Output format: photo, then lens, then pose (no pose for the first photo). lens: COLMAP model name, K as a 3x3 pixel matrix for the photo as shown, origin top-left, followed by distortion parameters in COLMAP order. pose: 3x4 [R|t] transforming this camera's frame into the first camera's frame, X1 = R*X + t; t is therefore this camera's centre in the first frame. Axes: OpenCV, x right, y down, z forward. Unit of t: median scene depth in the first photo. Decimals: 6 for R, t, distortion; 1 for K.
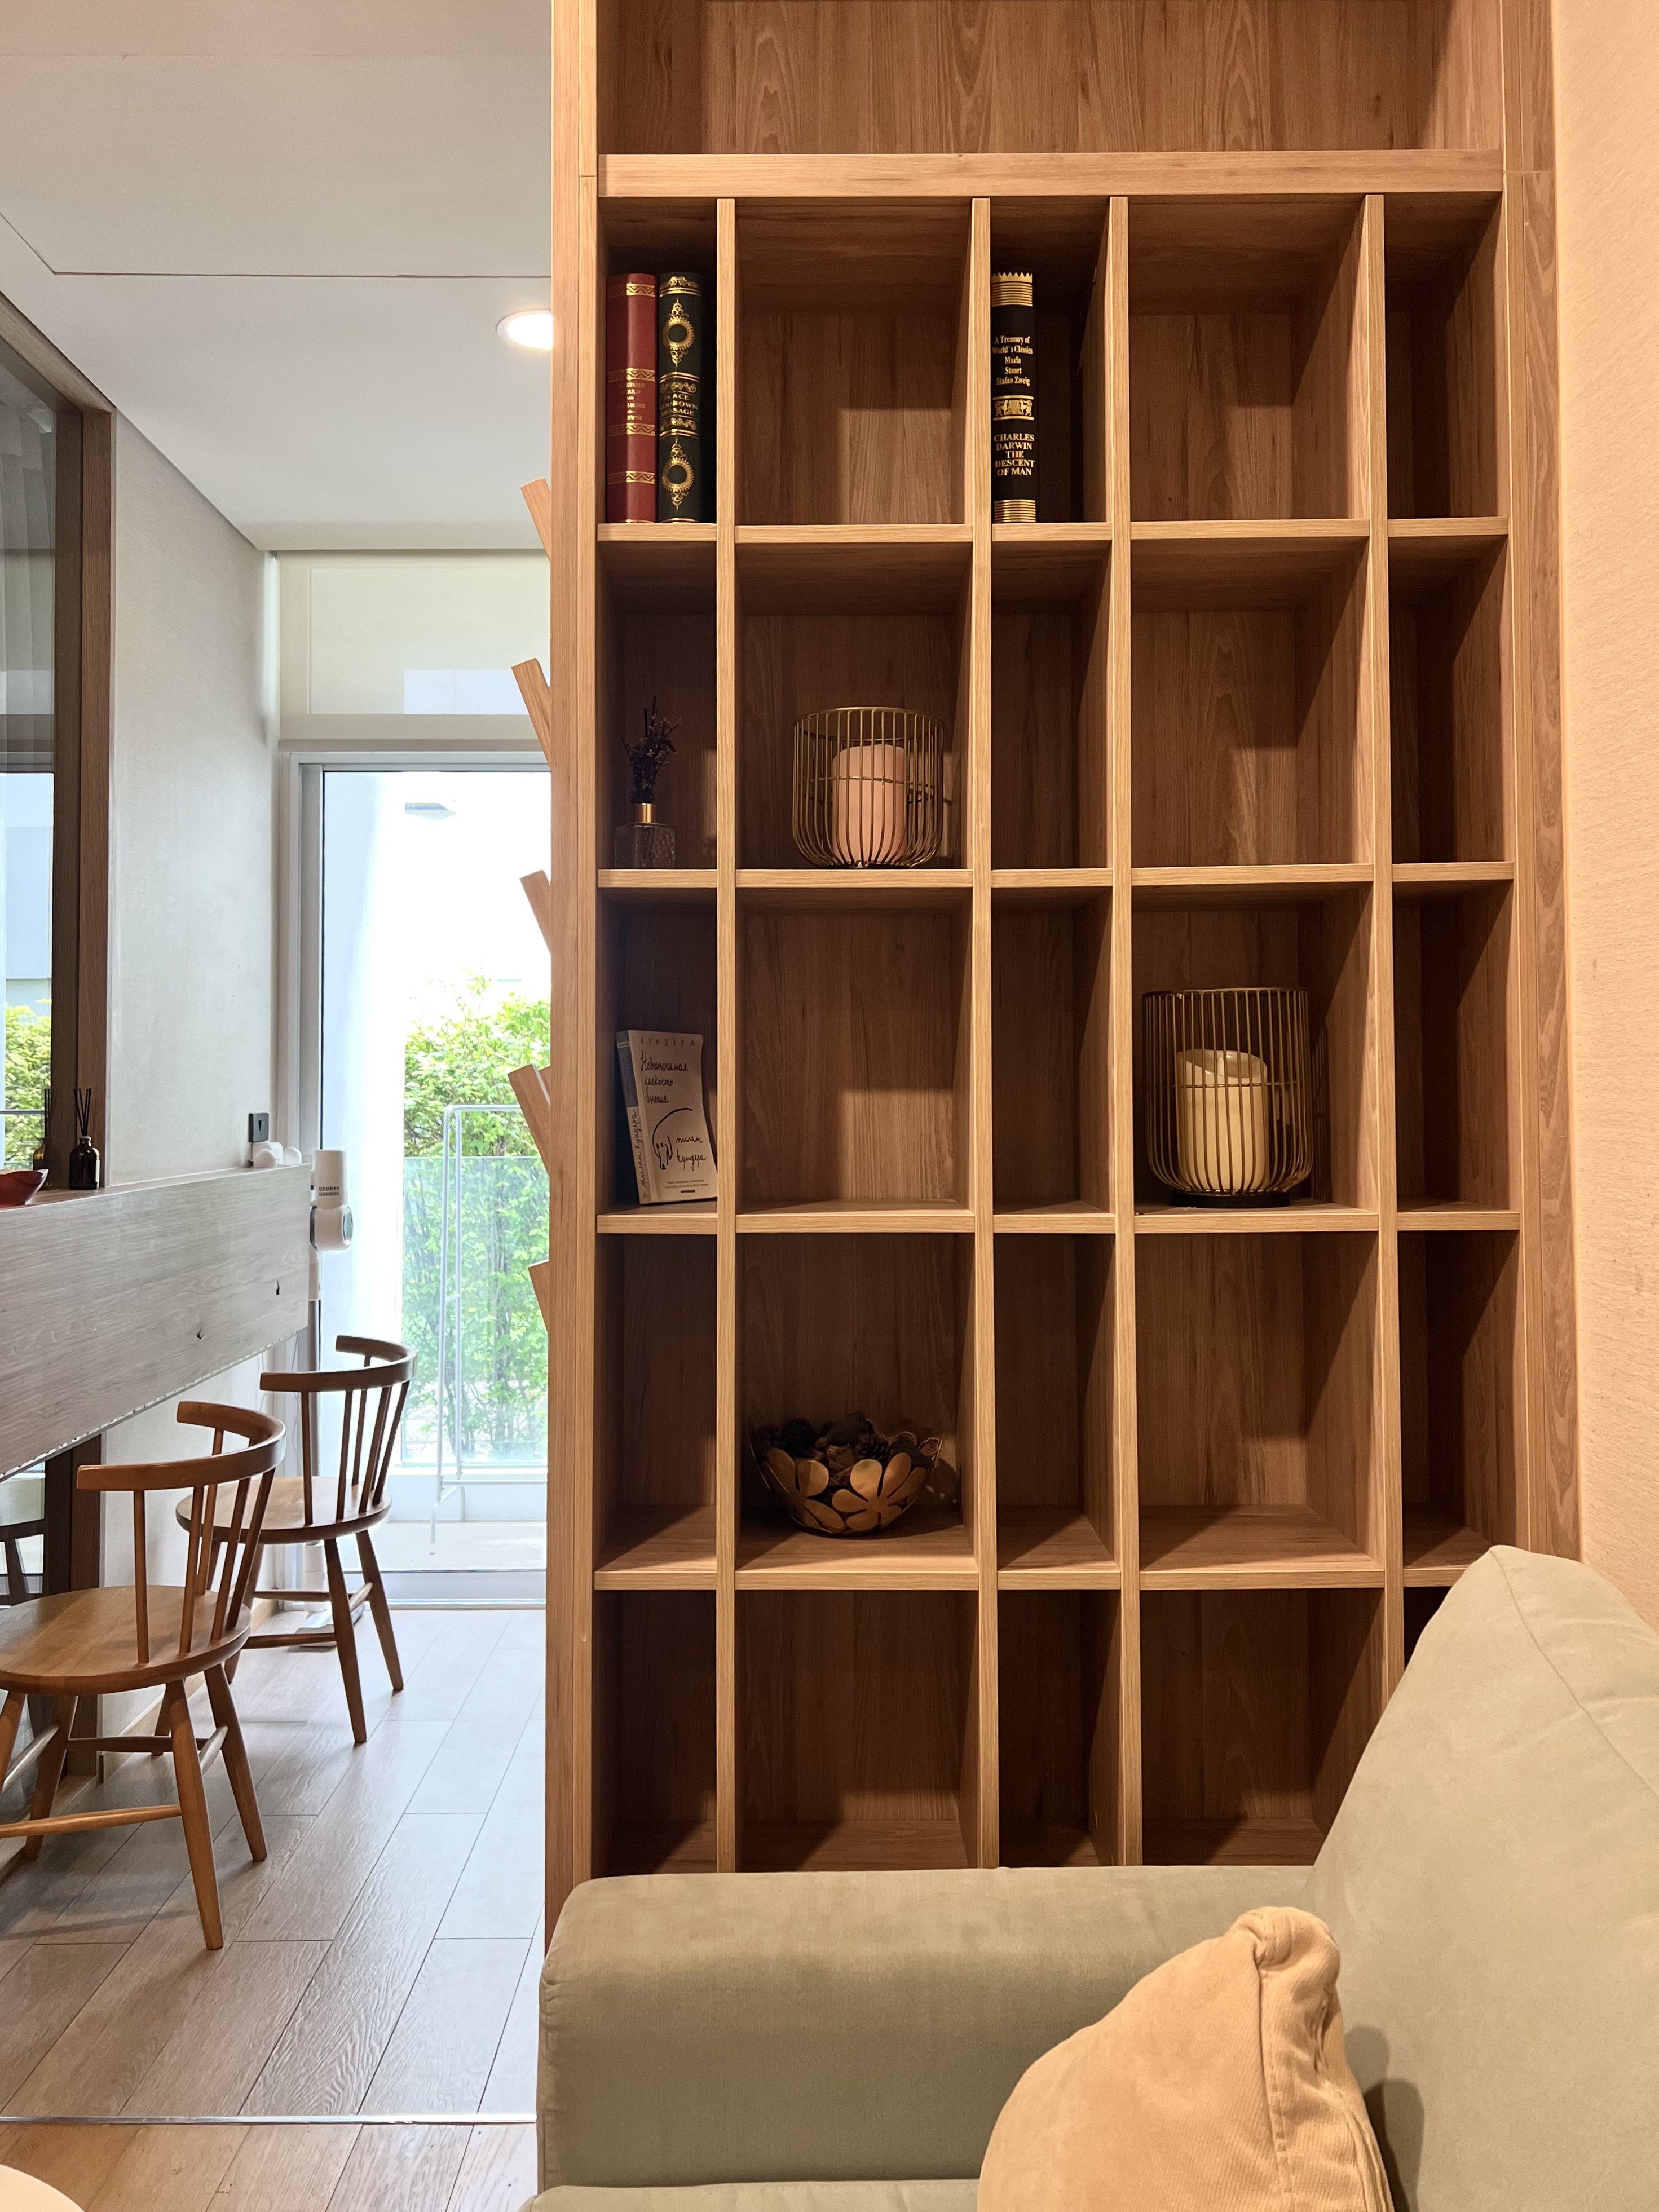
lens RADIAL K [[1656.9, 0, 820.2], [0, 1656.9, 1027.2], [0, 0, 1]] dist [0.005039, -0.001856]
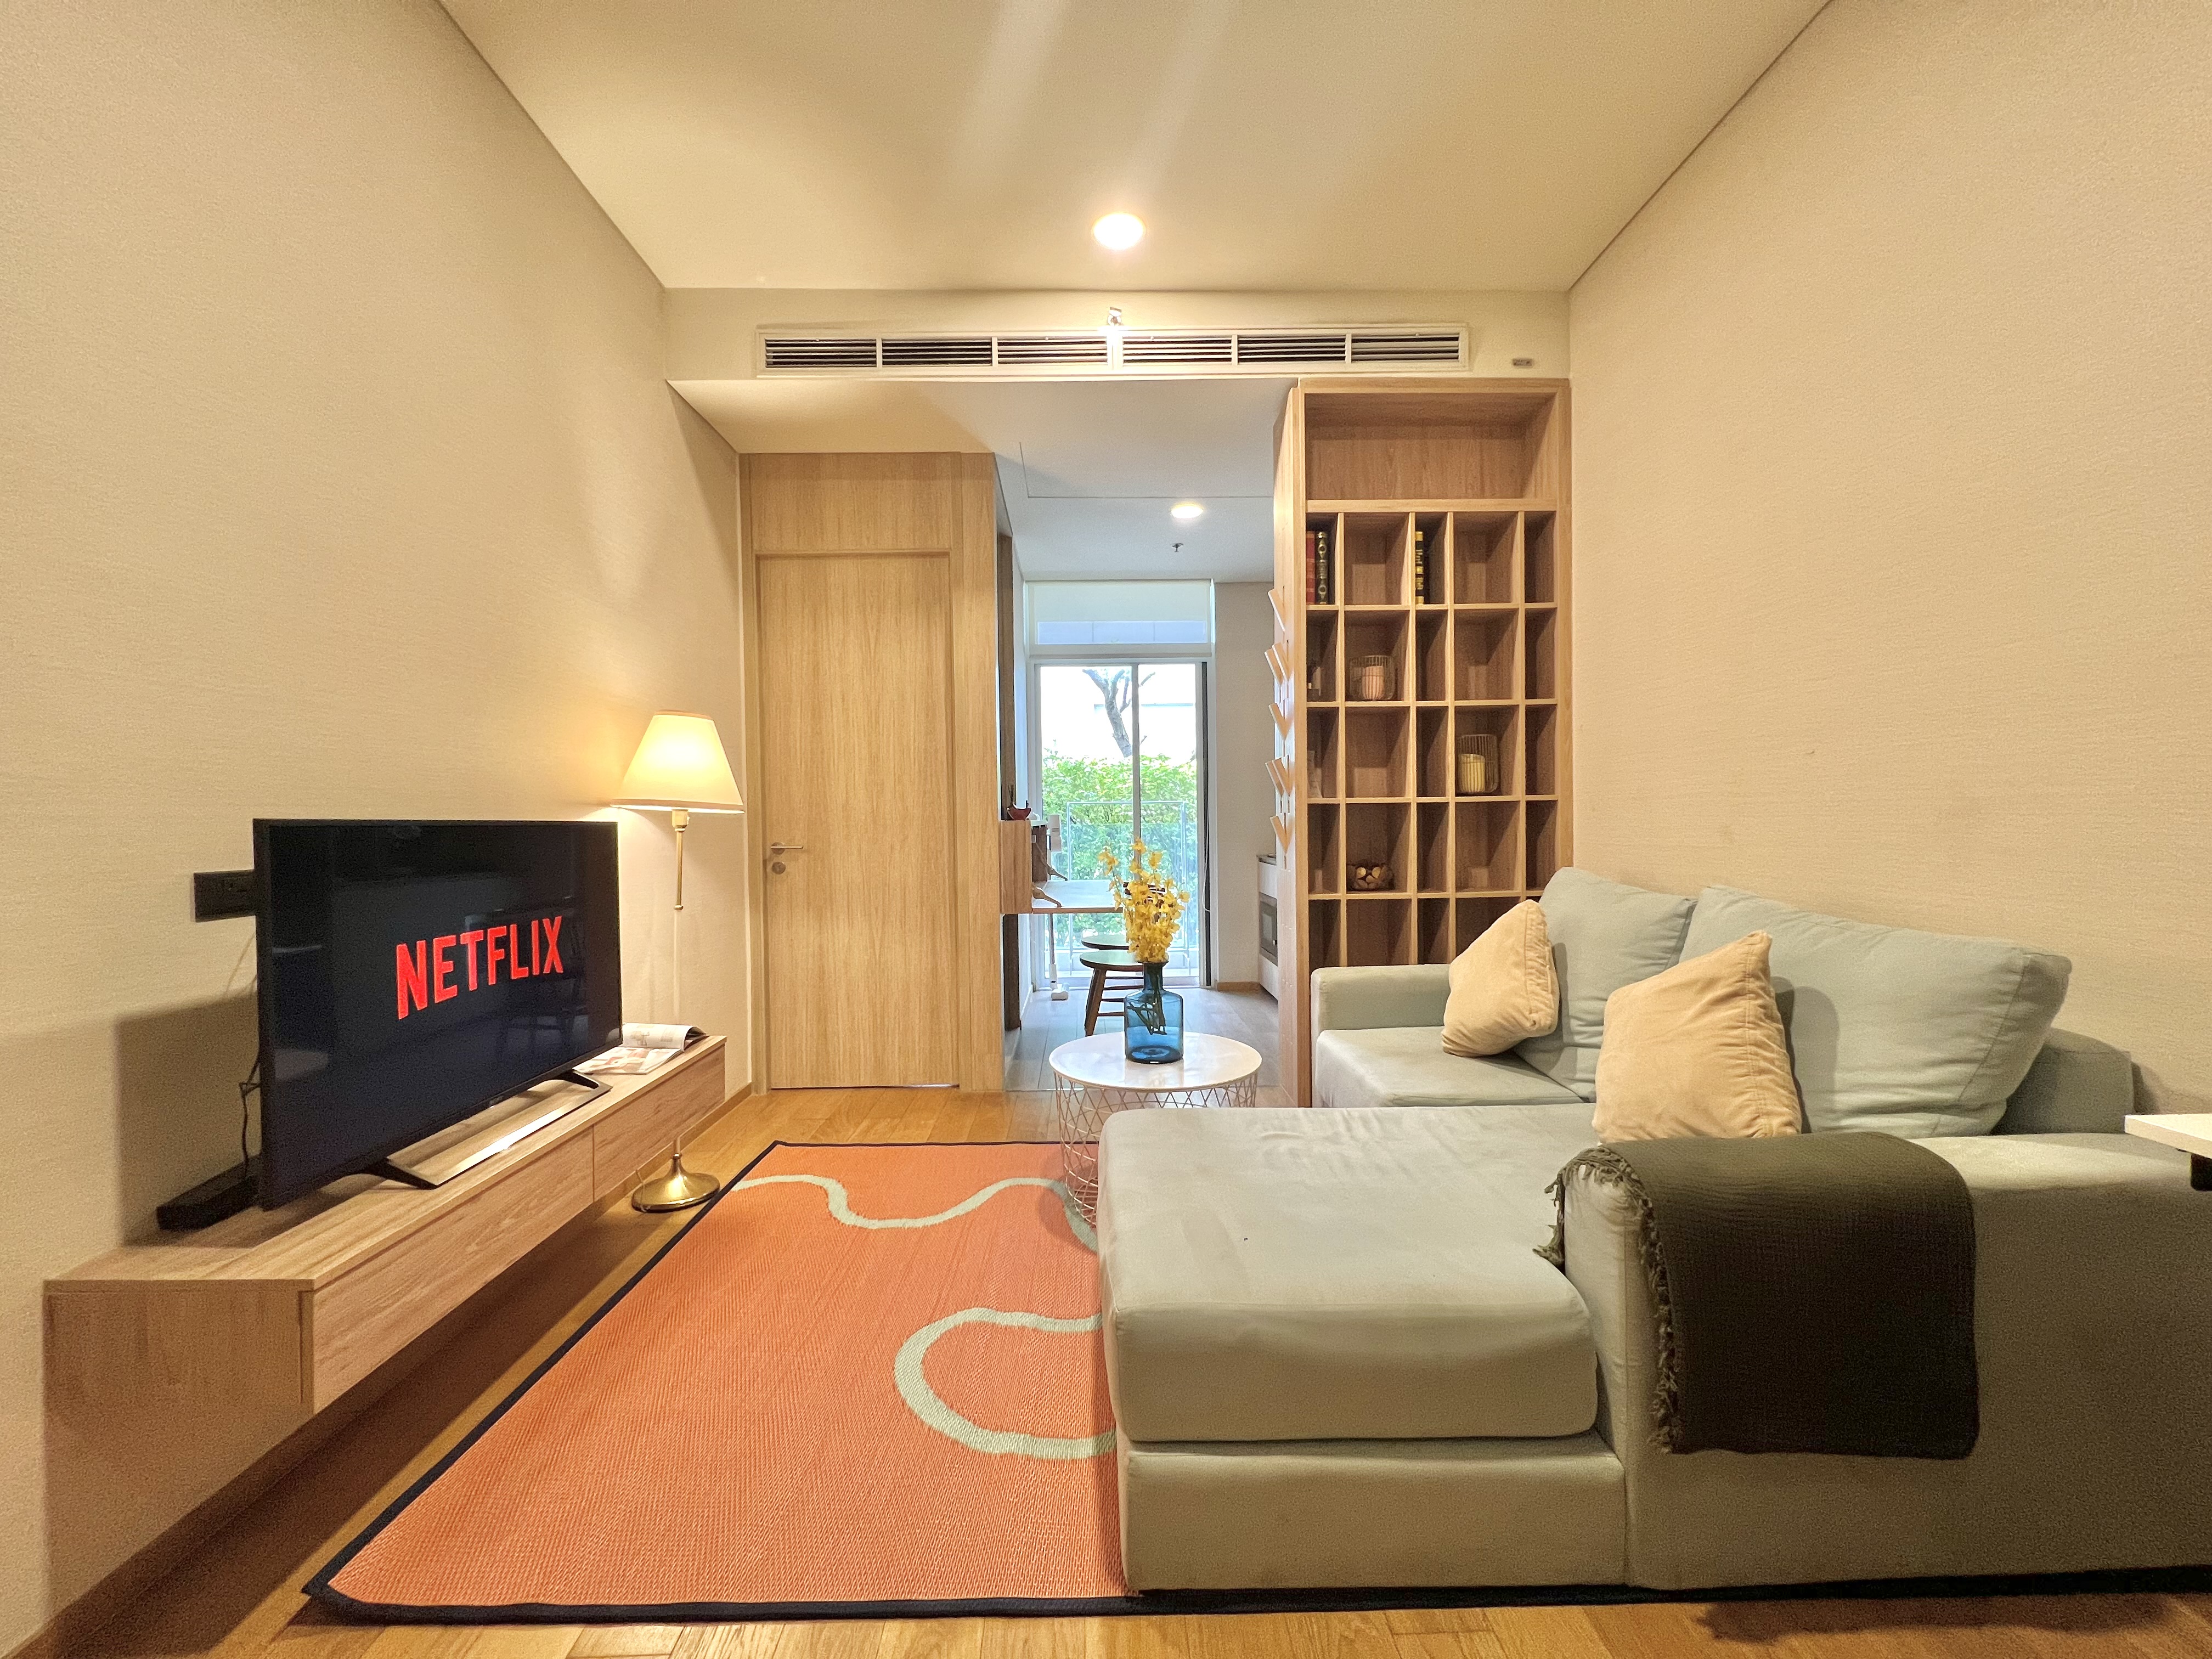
lens RADIAL K [[883.1, 0, 1105.8], [0, 883.1, 835.9], [0, 0, 1]] dist [-0.000138, 0.000201]
pose [[0.999725, -0.011061, 0.020683, -0.597209], [0.009978, 0.998608, 0.051786, 0.087777], [-0.021227, -0.051566, 0.998444, -0.898773]]
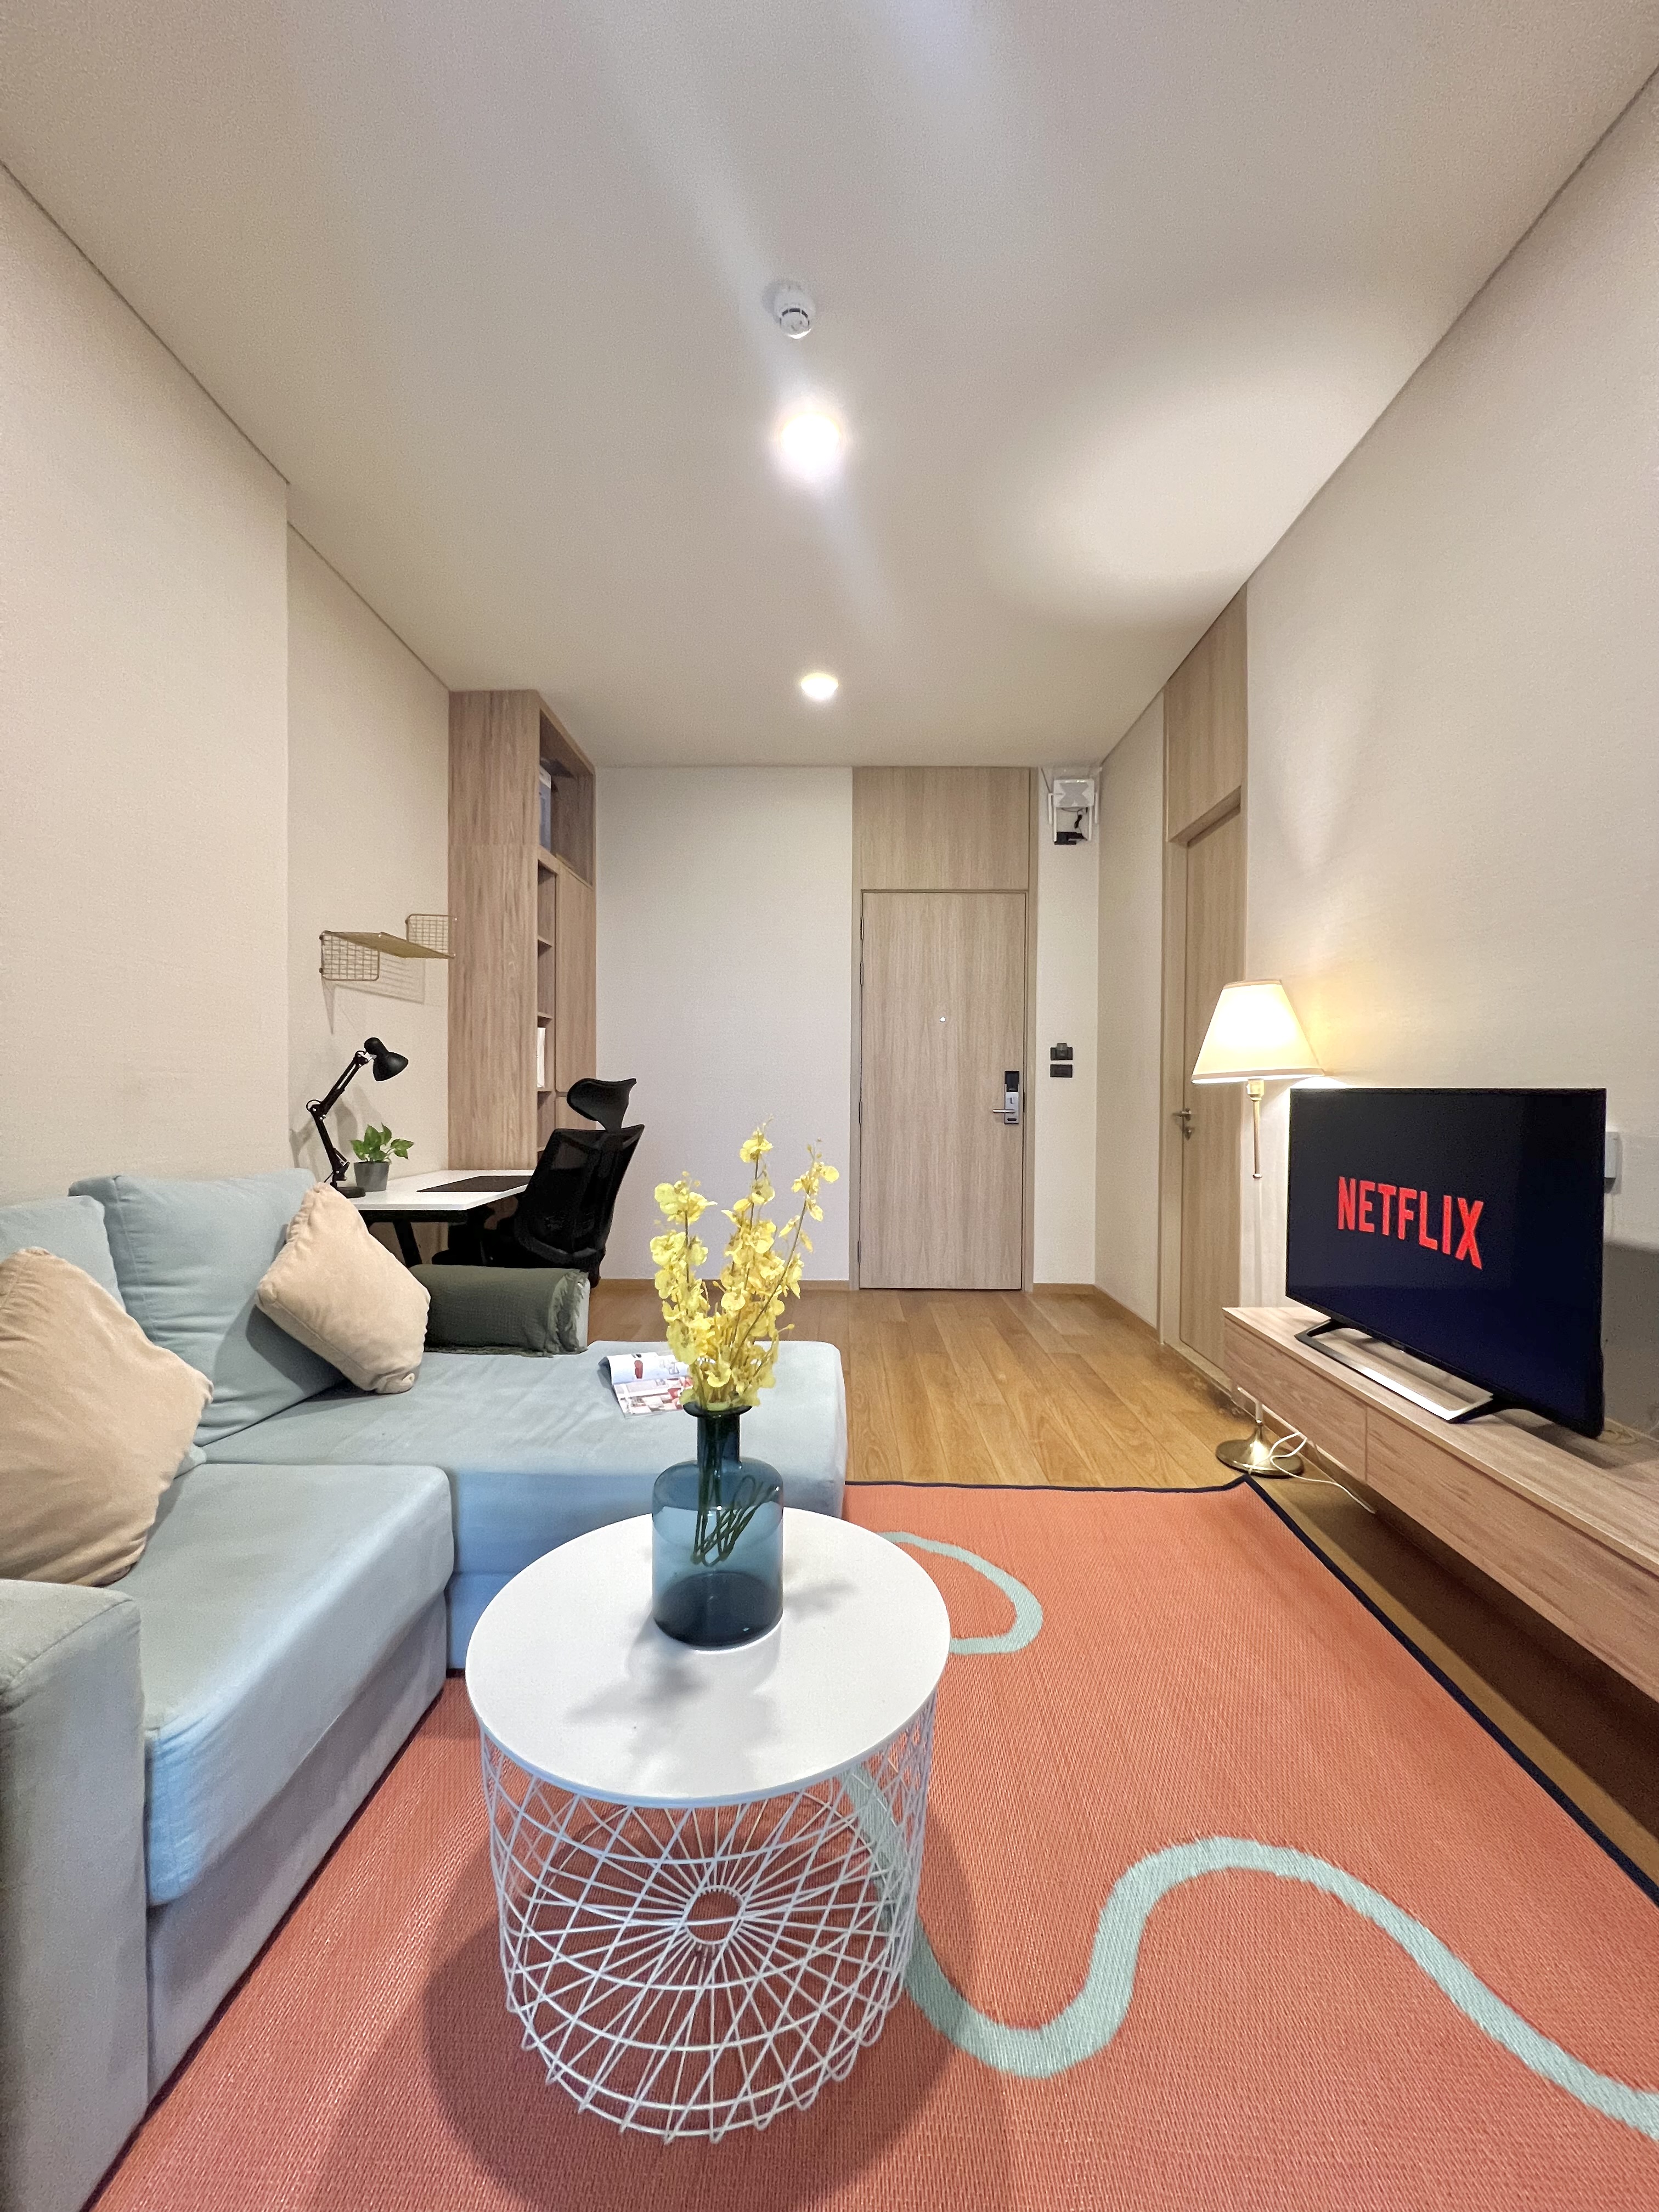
lens RADIAL K [[883.1, 0, 829.5], [0, 883.1, 1106.0], [0, 0, 1]] dist [-0.000138, 0.000201]
pose [[-0.999817, -0.004886, 0.018515, -0.586672], [-0.005209, 0.999835, -0.017421, 0.165170], [-0.018427, -0.017514, -0.999677, 1.387238]]
